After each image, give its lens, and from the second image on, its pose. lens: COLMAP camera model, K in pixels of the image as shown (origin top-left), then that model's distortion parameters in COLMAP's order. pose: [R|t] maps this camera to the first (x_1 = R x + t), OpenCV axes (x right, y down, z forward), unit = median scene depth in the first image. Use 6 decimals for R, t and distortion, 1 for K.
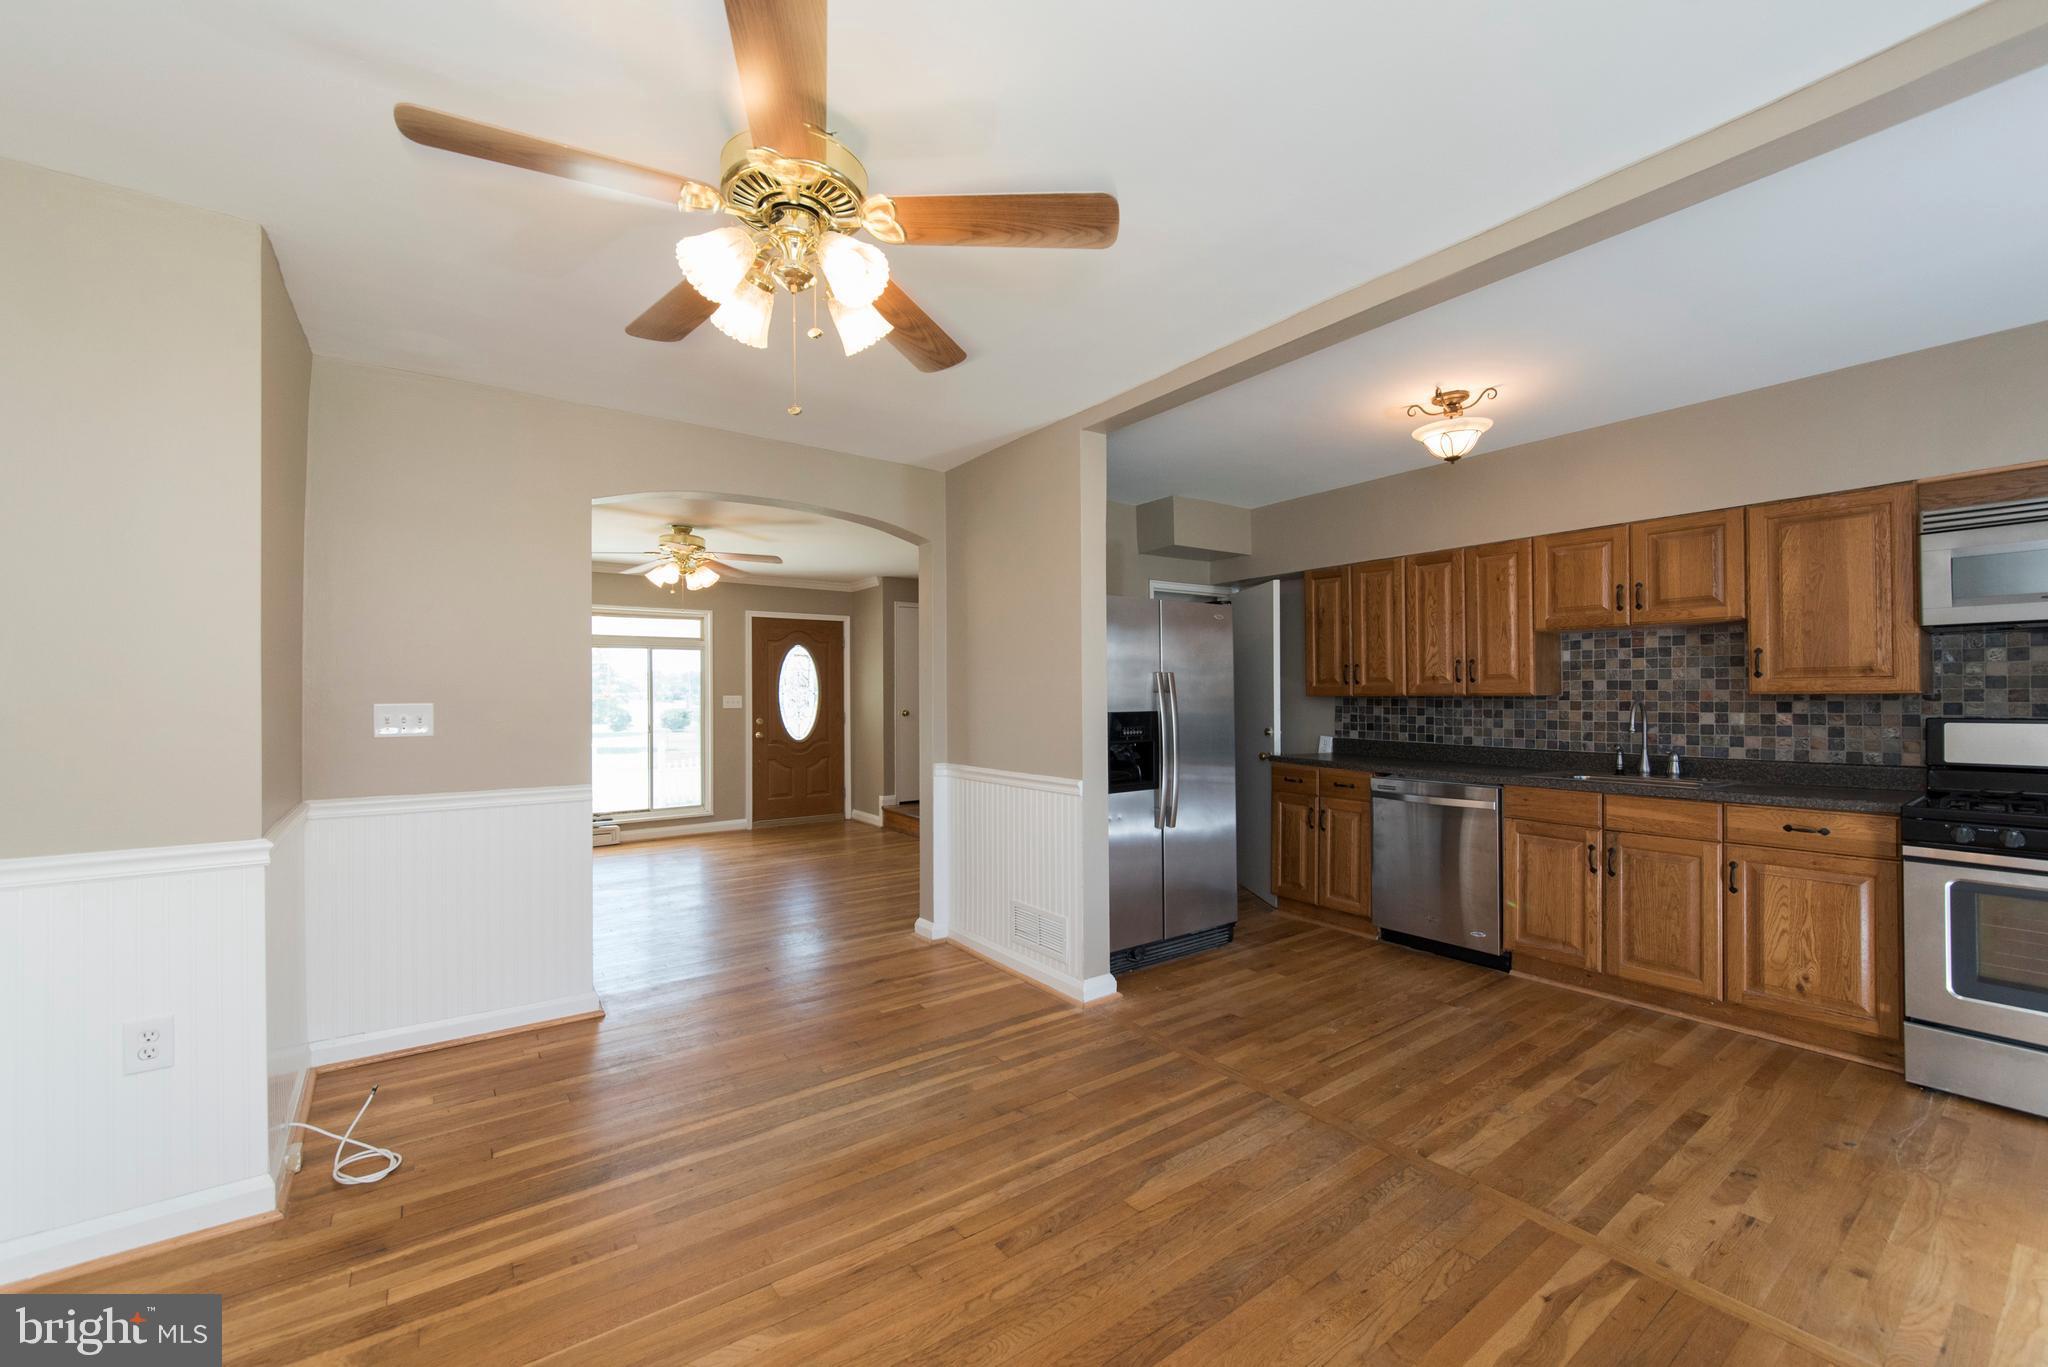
lens RADIAL K [[781.7, 0, 1006.1], [0, 781.7, 696.1], [0, 0, 1]] dist [-0.001081, 0.000738]
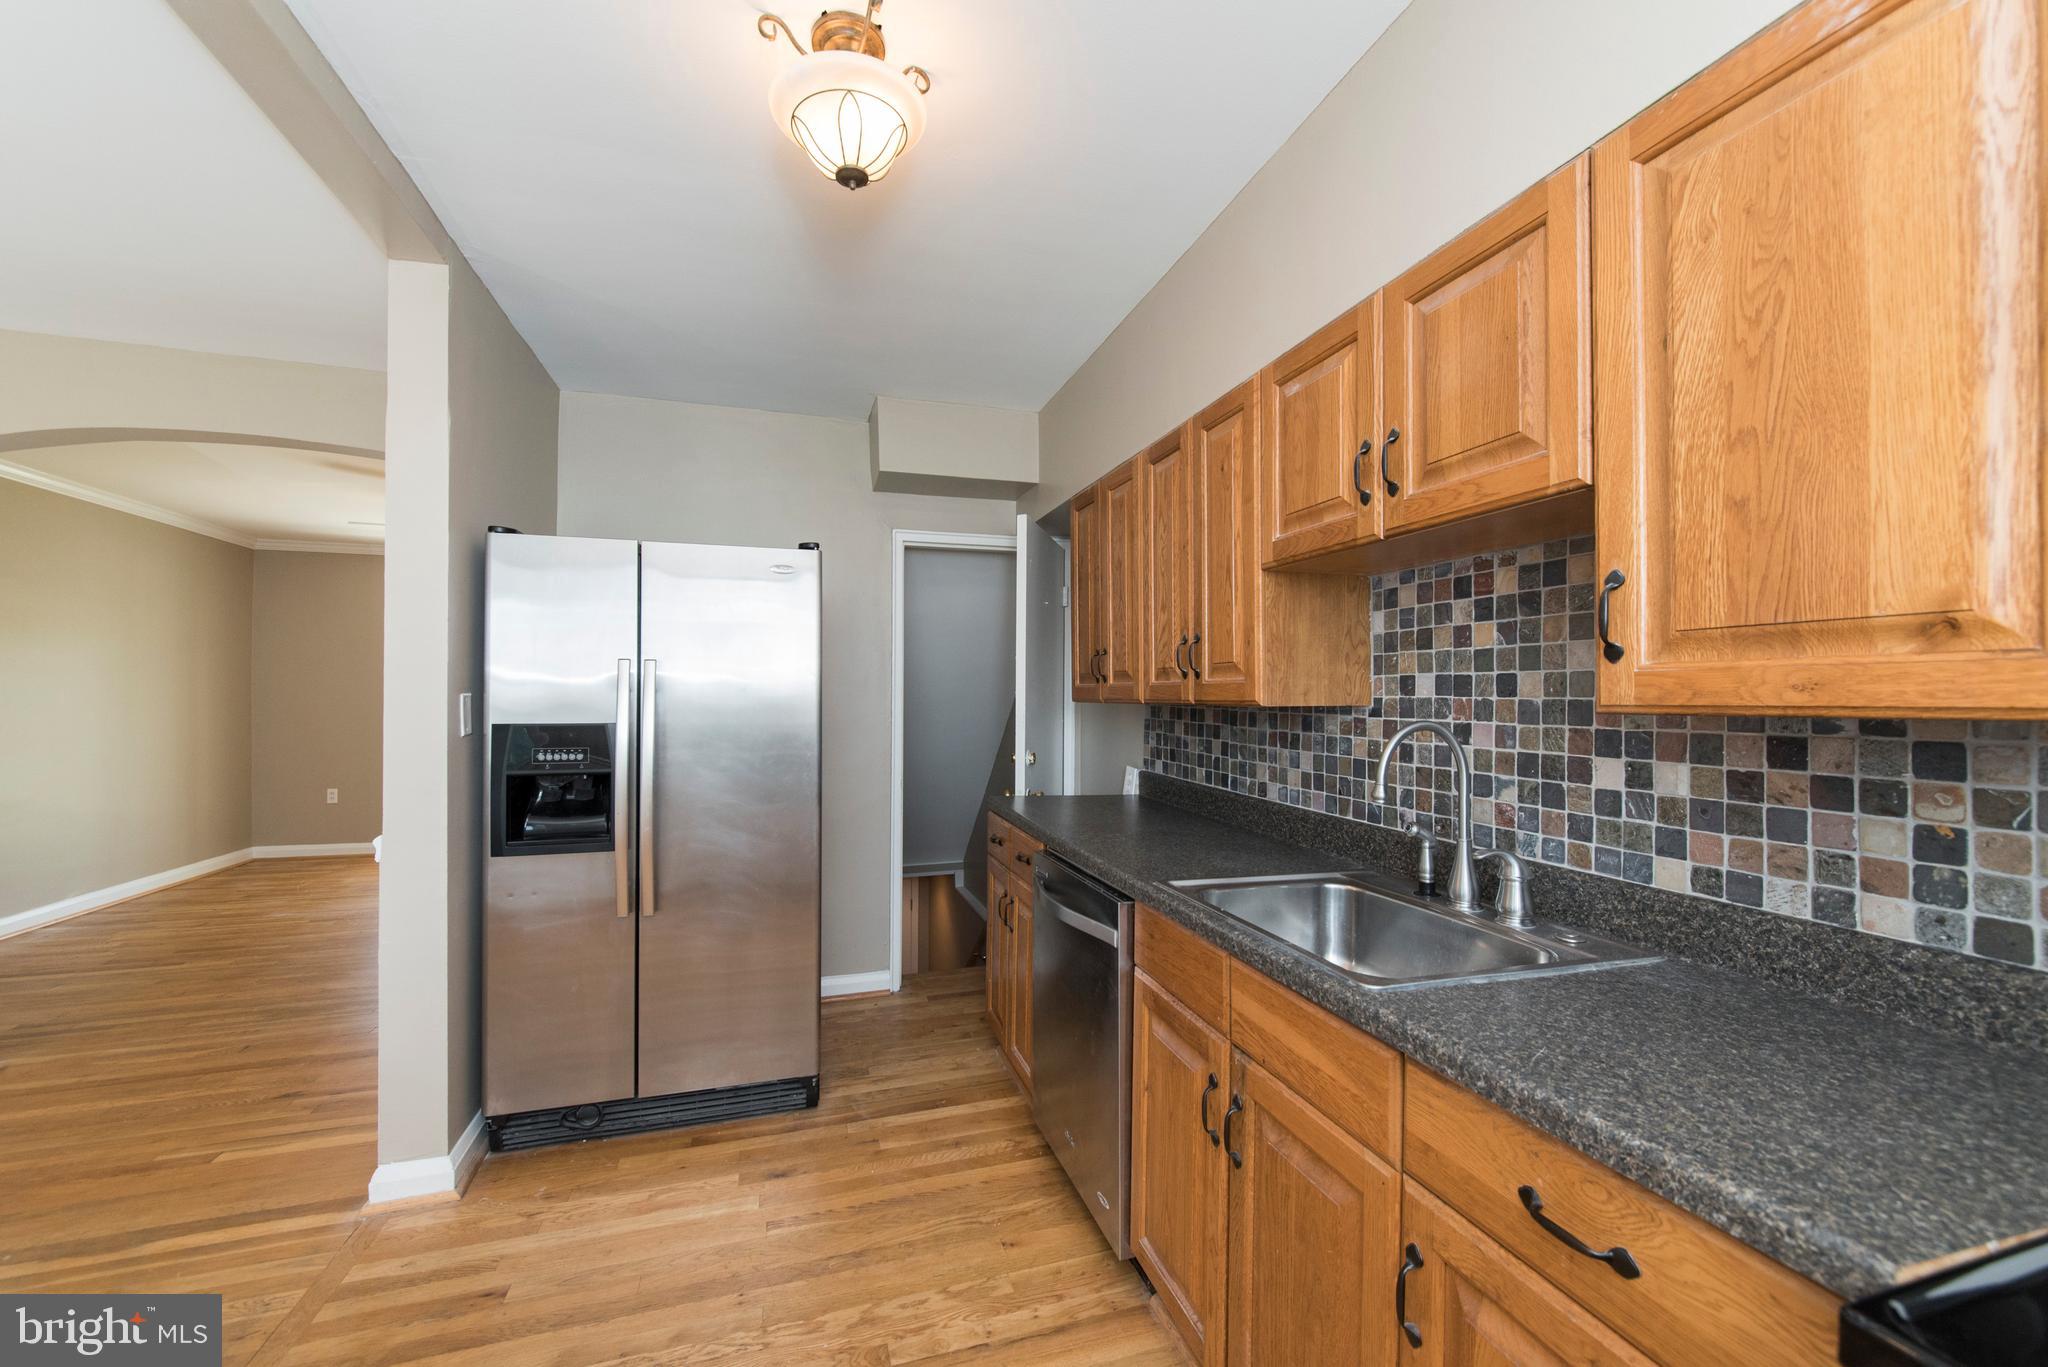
lens RADIAL K [[785.9, 0, 1024.1], [0, 785.9, 695.2], [0, 0, 1]] dist [0.000983, -0.000495]
pose [[0.955432, 0.010284, -0.295033, 0.737415], [-0.010941, 0.999940, -0.000575, -0.006108], [0.295009, 0.003777, 0.955487, 0.550990]]
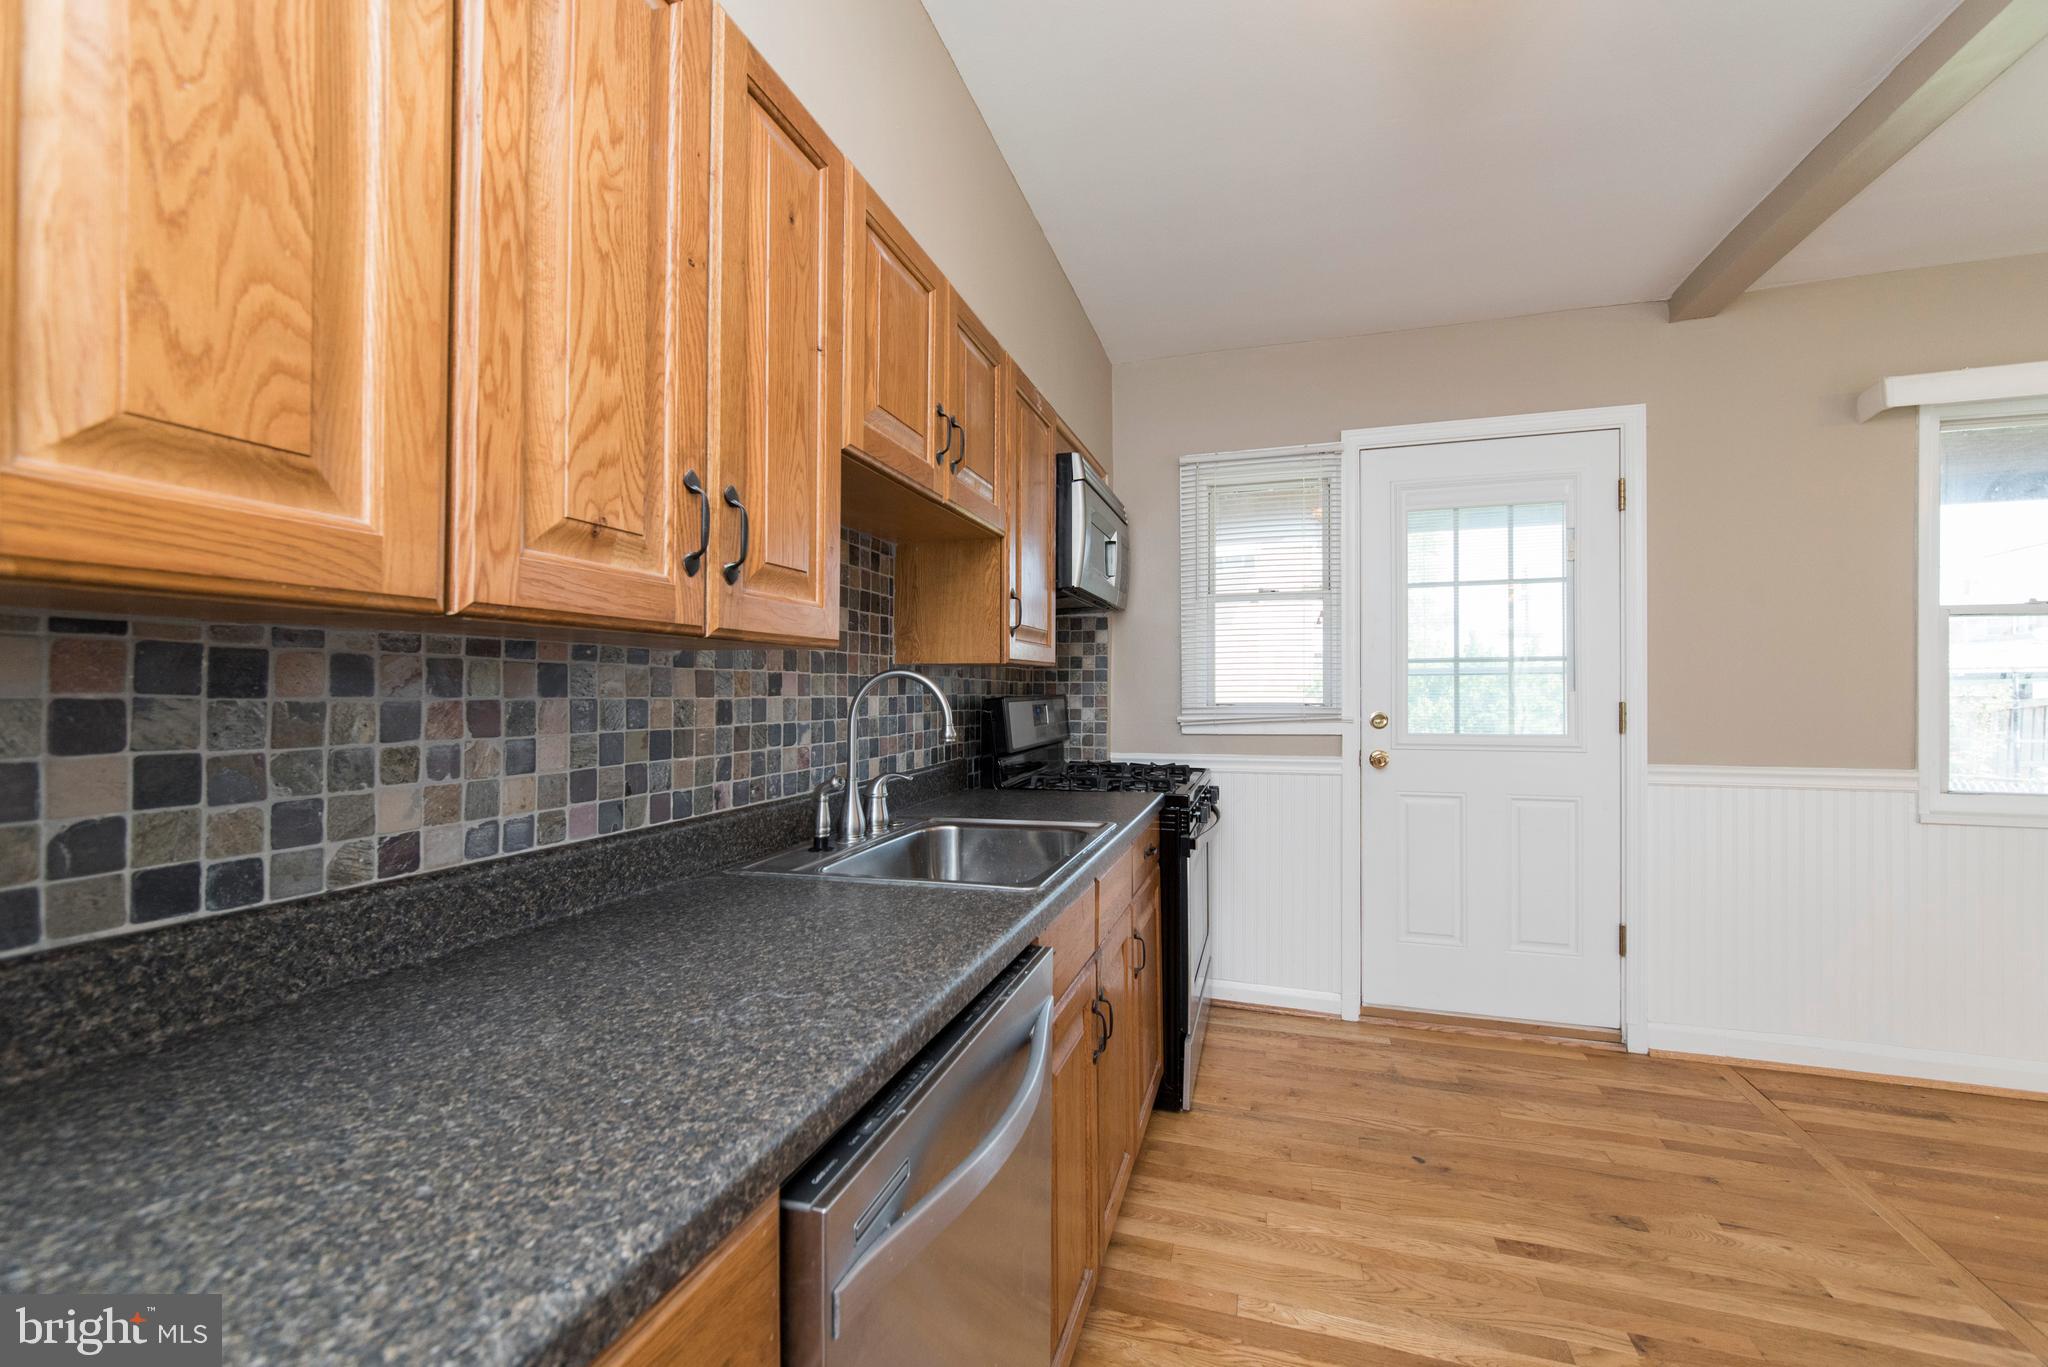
lens RADIAL K [[834.3, 0, 1032.7], [0, 834.3, 702.1], [0, 0, 1]] dist [0.011288, 0.001334]
pose [[-0.629235, -0.009371, 0.777159, 0.388374], [0.000545, 0.999922, 0.012498, 0.017556], [-0.777215, 0.008288, -0.629181, 1.254857]]
